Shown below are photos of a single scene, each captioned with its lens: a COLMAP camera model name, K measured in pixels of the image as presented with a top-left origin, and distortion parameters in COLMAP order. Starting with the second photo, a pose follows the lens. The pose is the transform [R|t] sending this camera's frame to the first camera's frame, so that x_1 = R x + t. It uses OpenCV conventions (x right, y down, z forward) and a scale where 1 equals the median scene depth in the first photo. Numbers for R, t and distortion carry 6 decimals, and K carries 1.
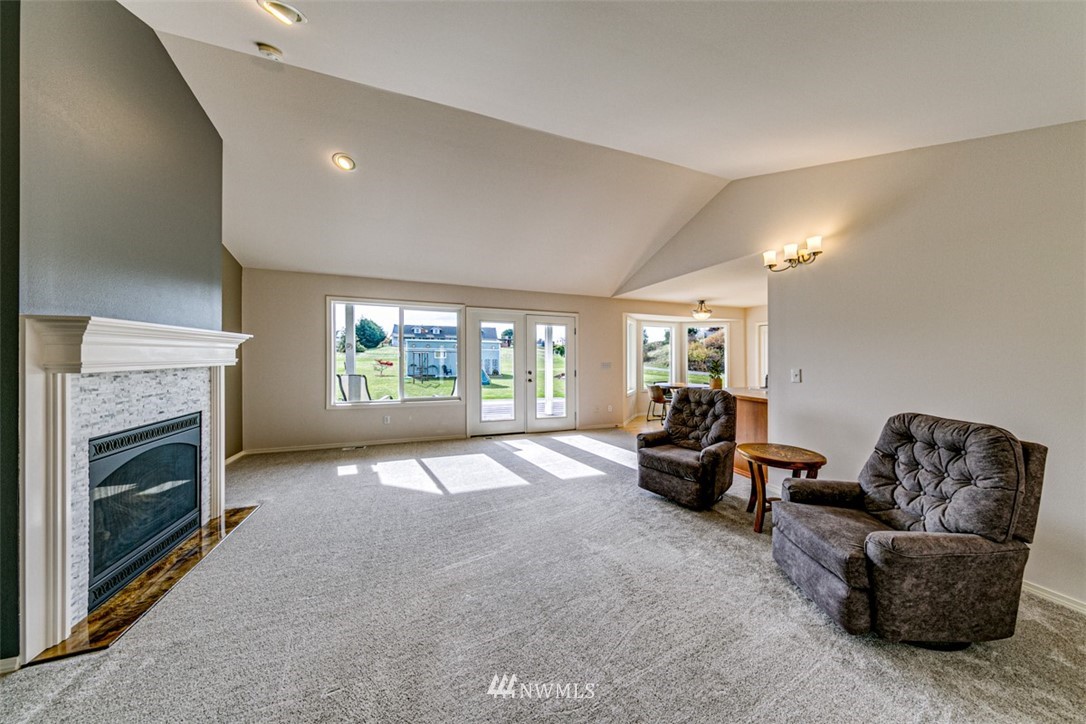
lens RADIAL K [[339.7, 0, 545.7], [0, 339.7, 362.3], [0, 0, 1]] dist [0.000595, 0.000024]
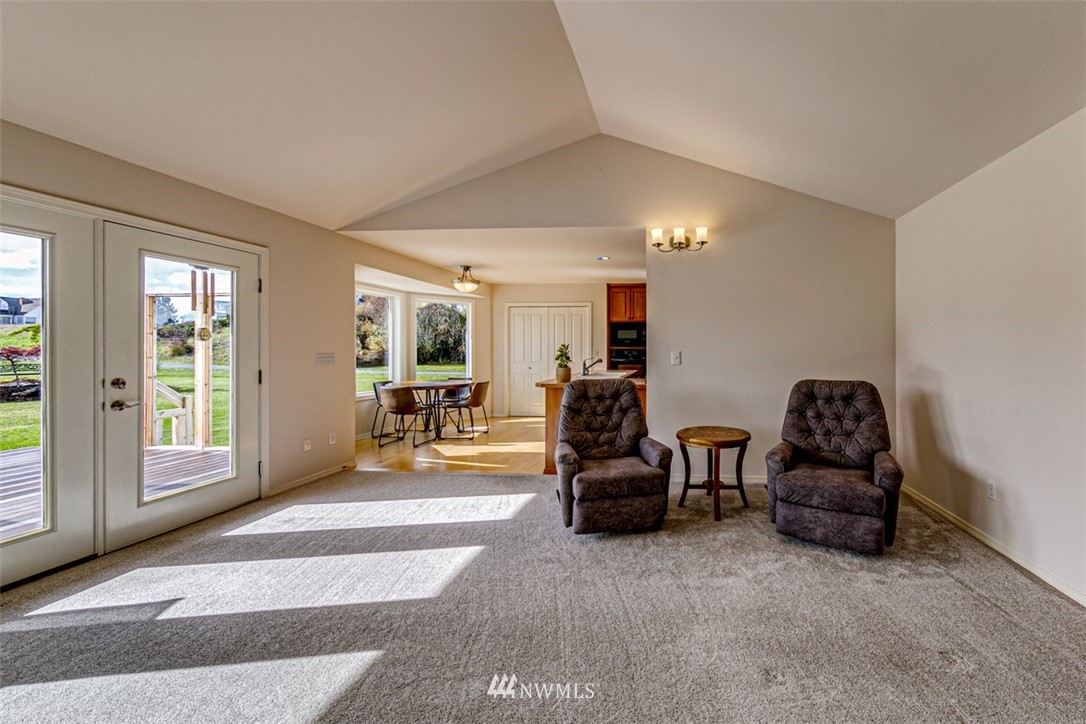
lens RADIAL K [[410.8, 0, 608.8], [0, 410.8, 355.2], [0, 0, 1]] dist [0.002444, 0.000894]
pose [[0.395216, -0.021650, 0.918333, -0.417806], [0.019107, 0.999700, 0.015346, 0.007022], [-0.918390, 0.011482, 0.395511, 0.612502]]
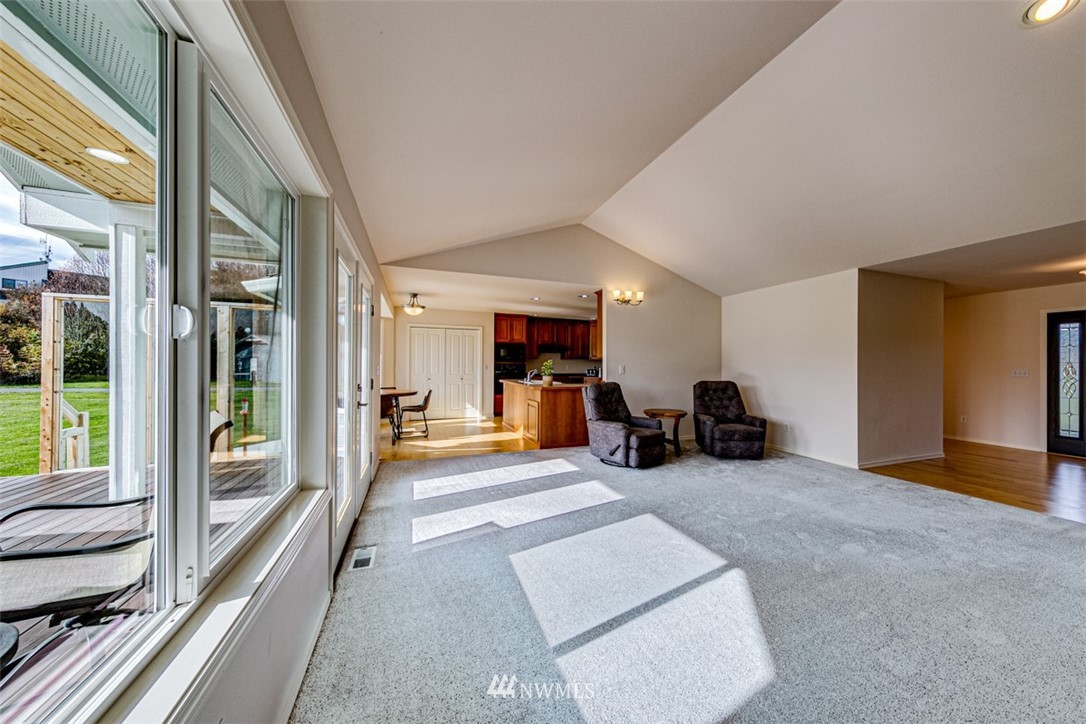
lens RADIAL K [[348.4, 0, 547.4], [0, 348.4, 364.1], [0, 0, 1]] dist [-0.004481, -0.000432]
pose [[-0.010398, -0.007791, 0.999916, -0.779099], [0.009148, 0.999927, 0.007886, -0.002318], [-0.999904, 0.009229, -0.010326, 1.119273]]
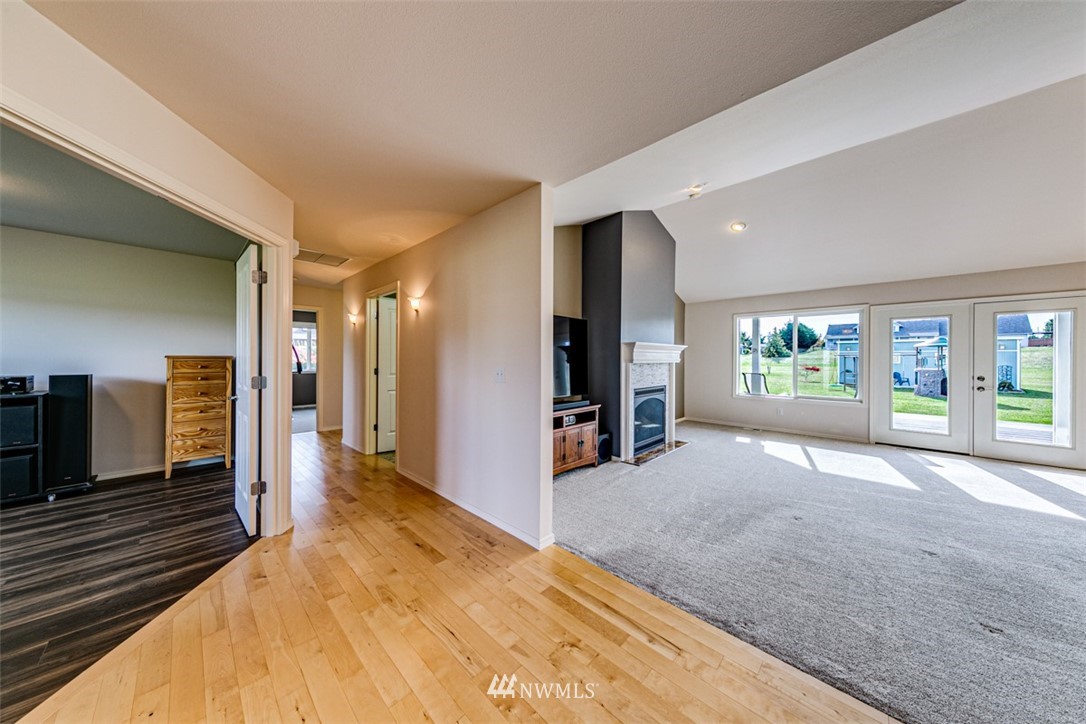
lens RADIAL K [[339.7, 0, 558.1], [0, 339.7, 357.3], [0, 0, 1]] dist [0.000595, 0.000024]
pose [[0.456518, -0.010163, -0.889656, 0.349945], [-0.016796, 0.999658, -0.020038, 0.023671], [0.889556, 0.024091, 0.456191, -0.352443]]
